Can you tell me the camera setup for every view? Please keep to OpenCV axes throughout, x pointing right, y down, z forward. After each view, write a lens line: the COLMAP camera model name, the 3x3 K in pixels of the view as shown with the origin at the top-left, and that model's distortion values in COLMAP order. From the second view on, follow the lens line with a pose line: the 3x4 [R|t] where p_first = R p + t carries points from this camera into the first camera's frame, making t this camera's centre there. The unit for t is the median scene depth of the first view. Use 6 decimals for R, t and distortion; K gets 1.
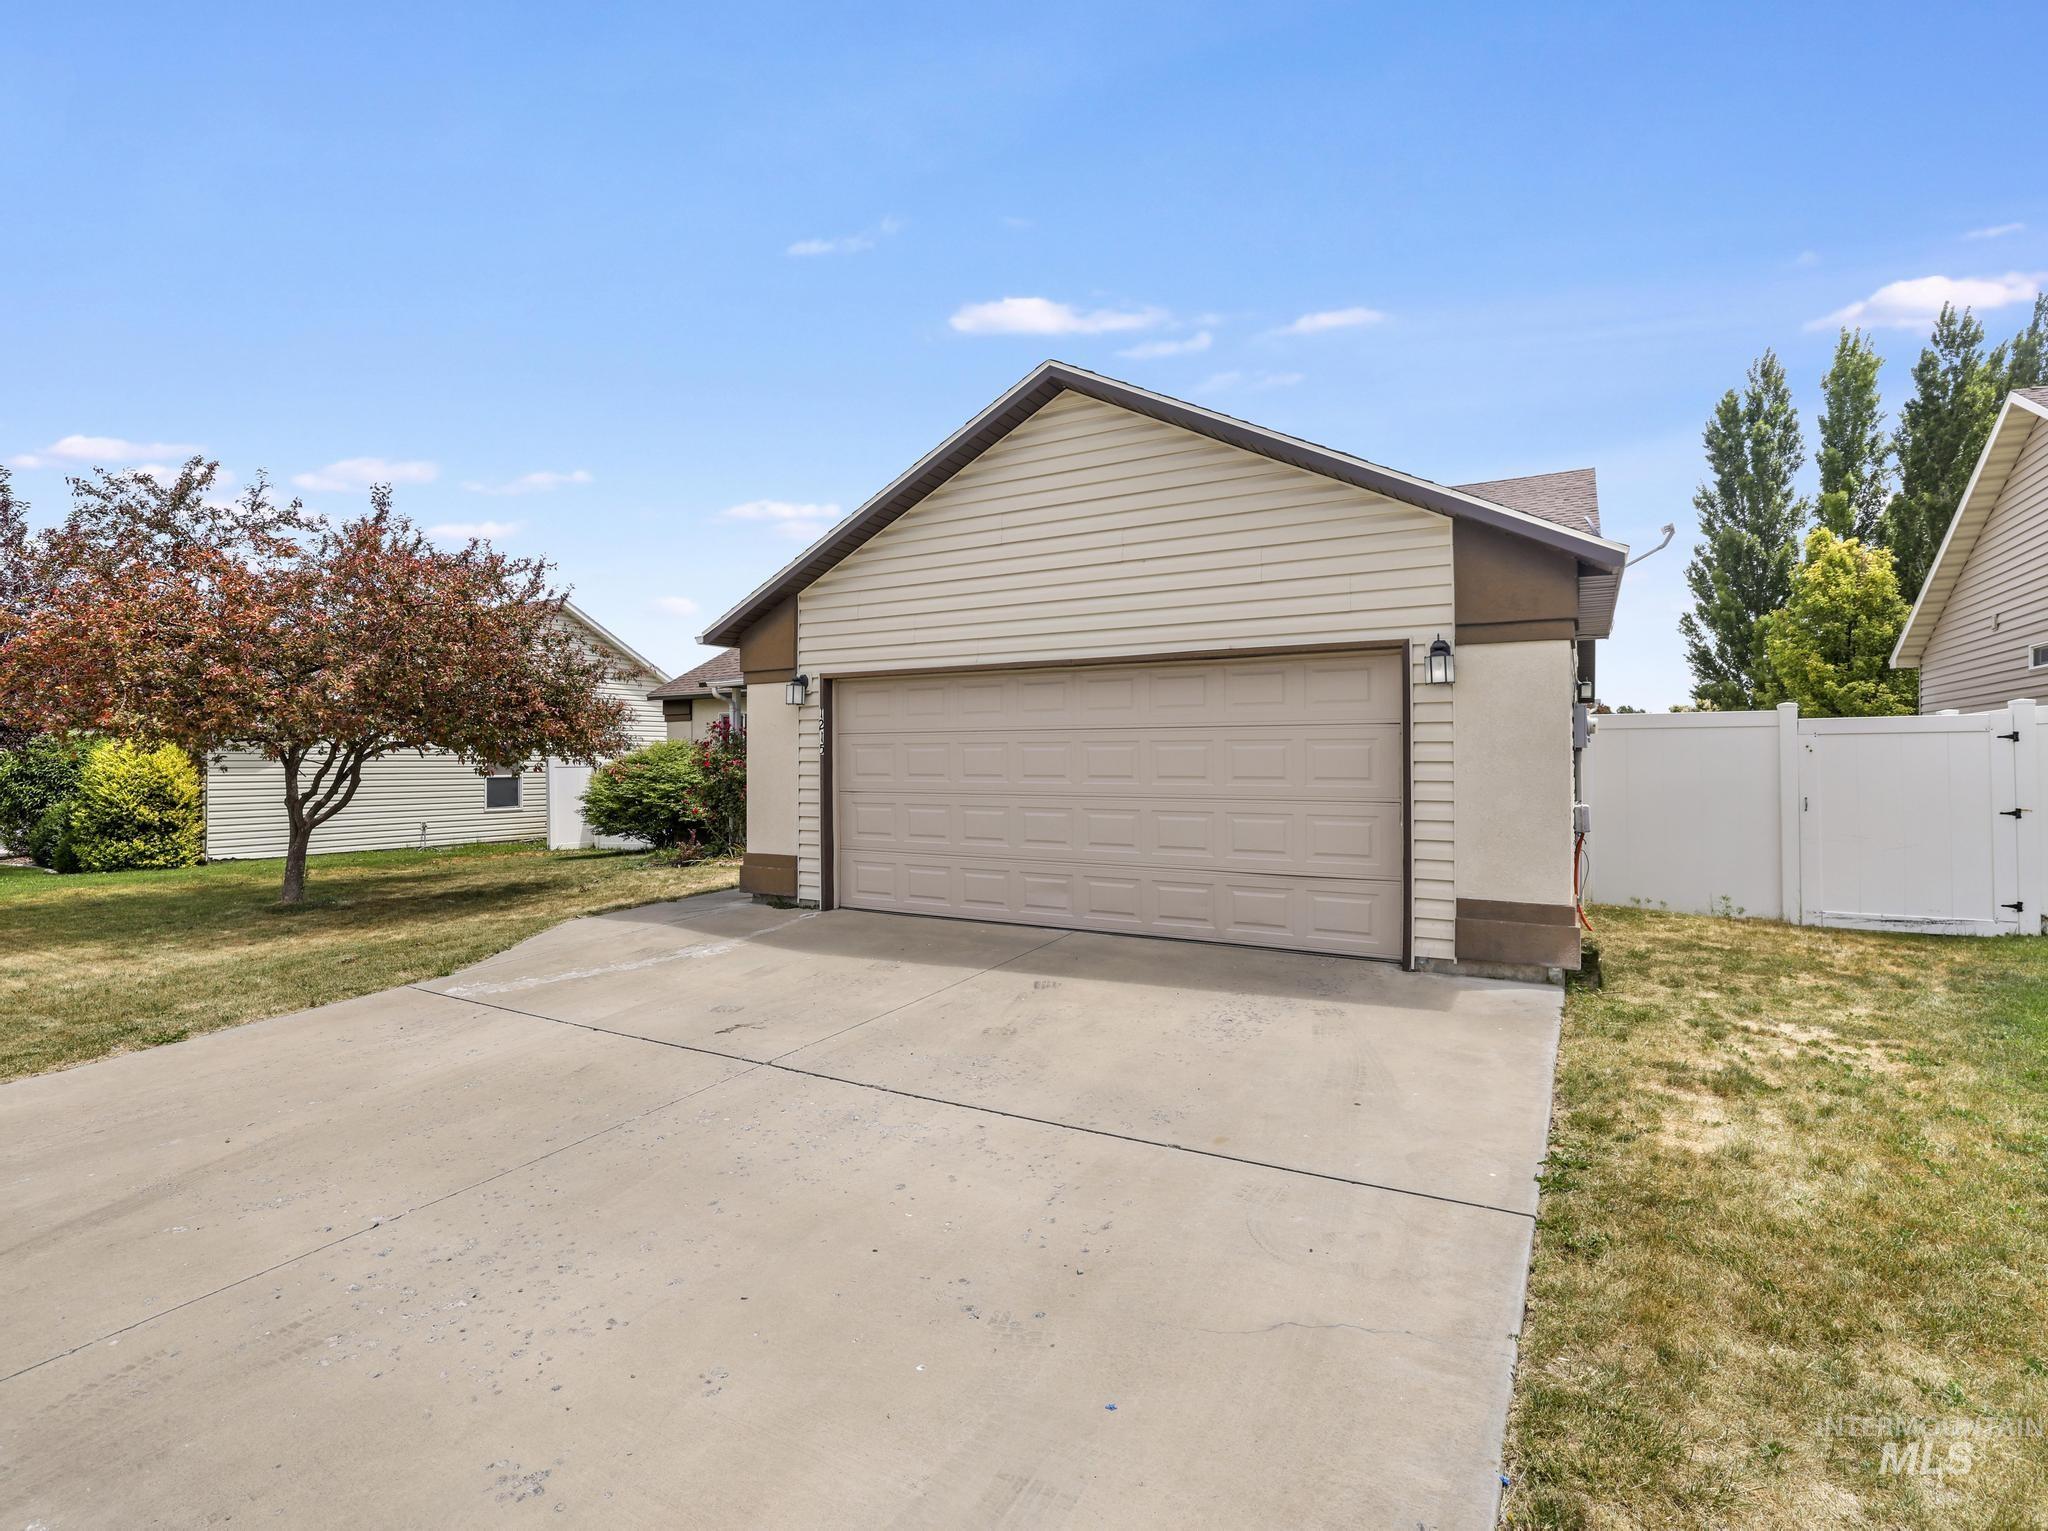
lens RADIAL K [[975.6, 0, 1024.0], [0, 975.6, 765.5], [0, 0, 1]] dist [0.000043, -0.000002]
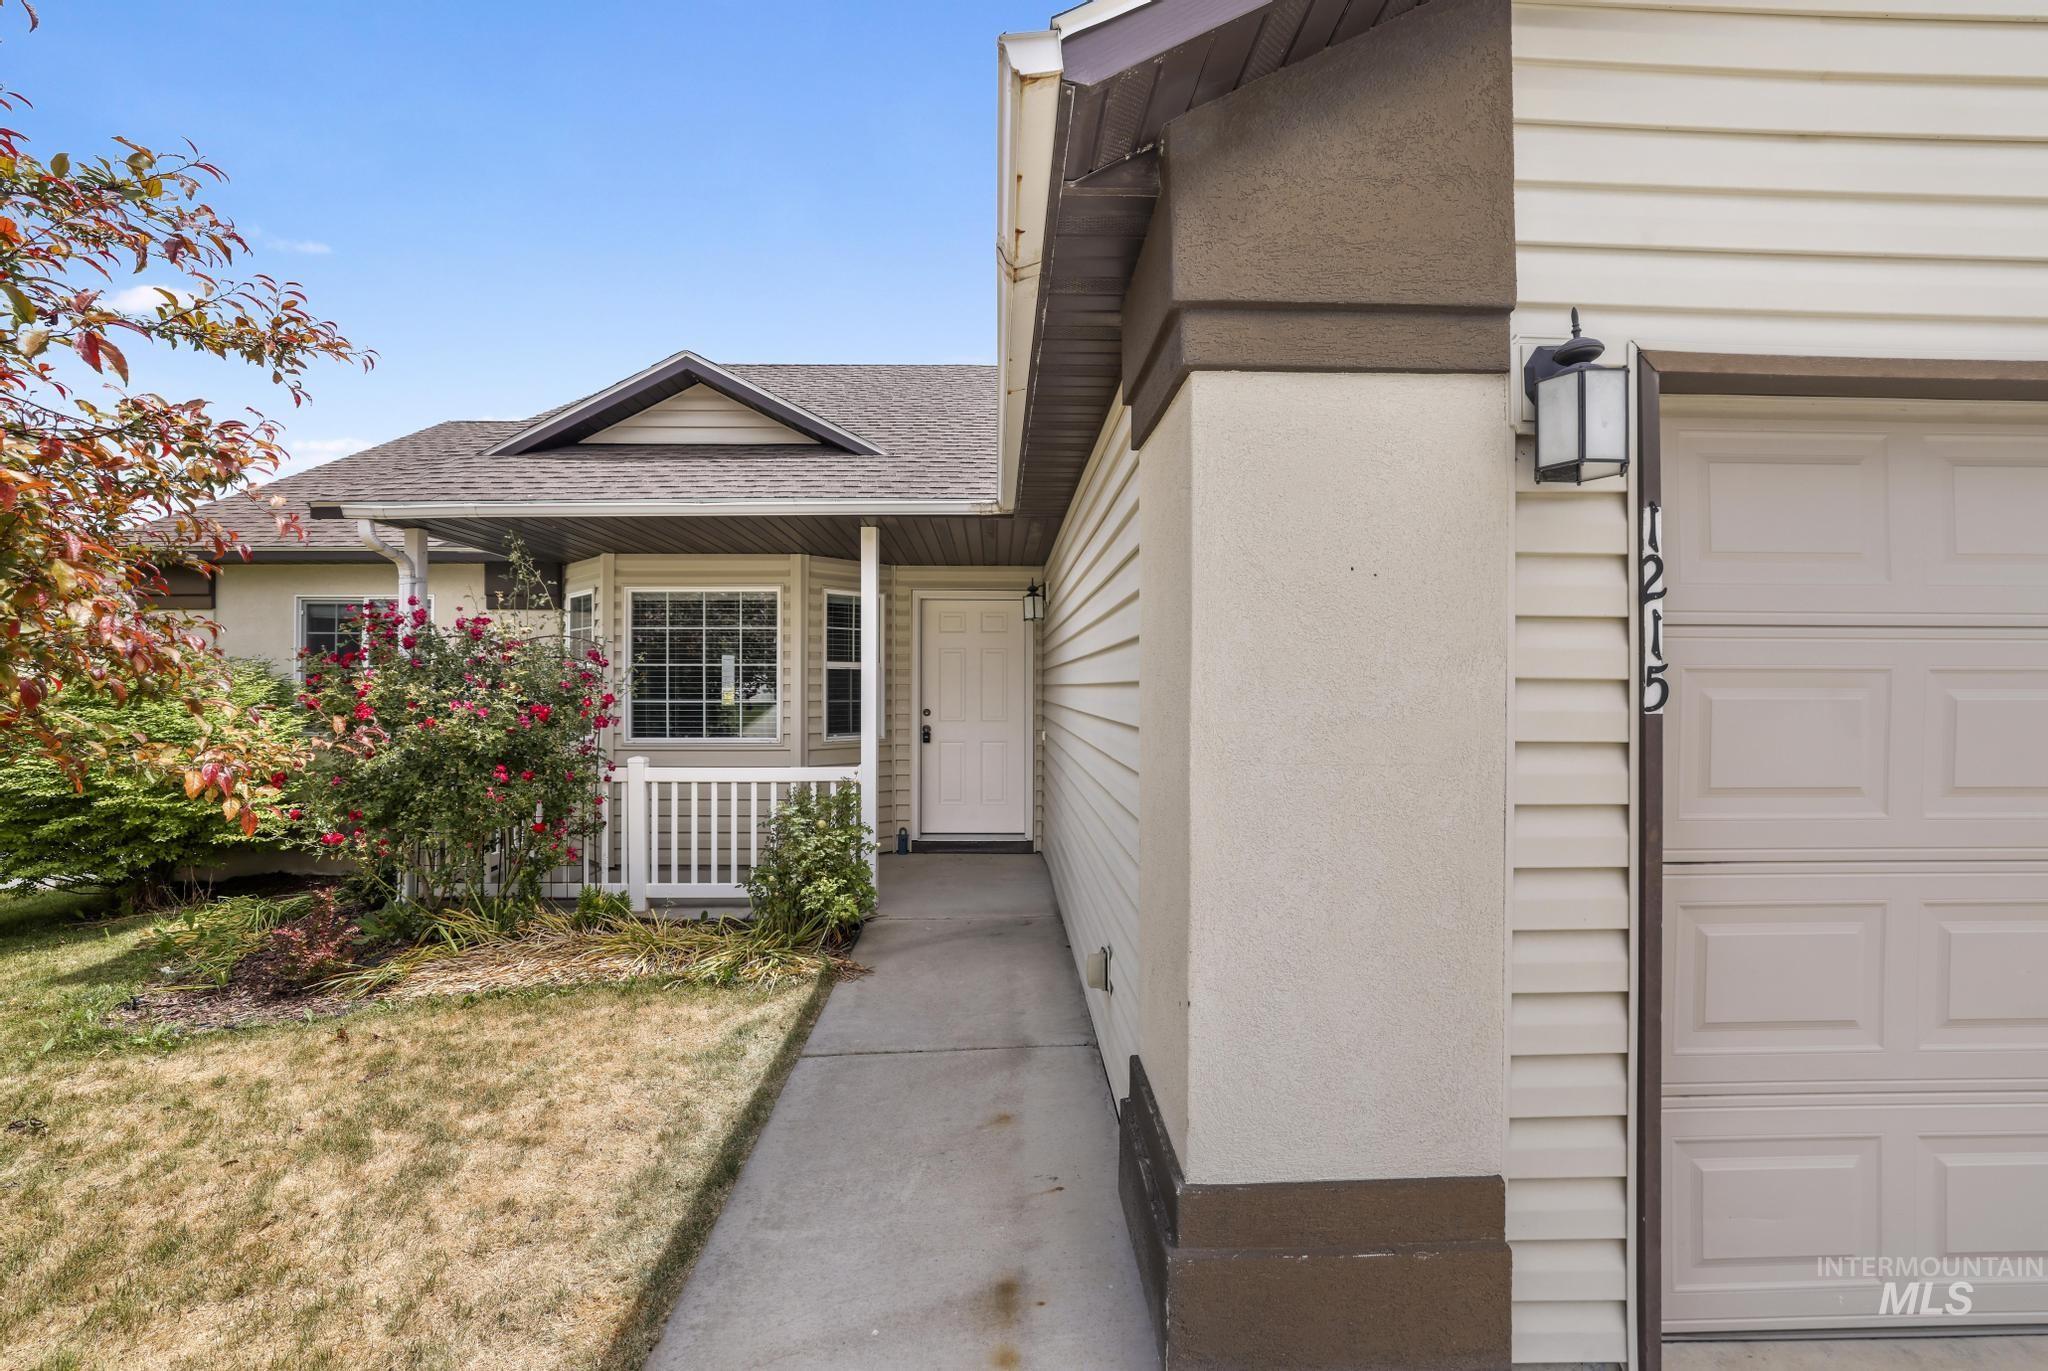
lens RADIAL K [[814.1, 0, 1024.0], [0, 814.1, 685.5], [0, 0, 1]] dist [-0.000461, -0.000006]
pose [[0.850034, 0.004429, 0.526709, -0.420160], [-0.002036, 0.999985, -0.005123, -0.016030], [-0.526724, 0.003283, 0.850030, 0.903954]]
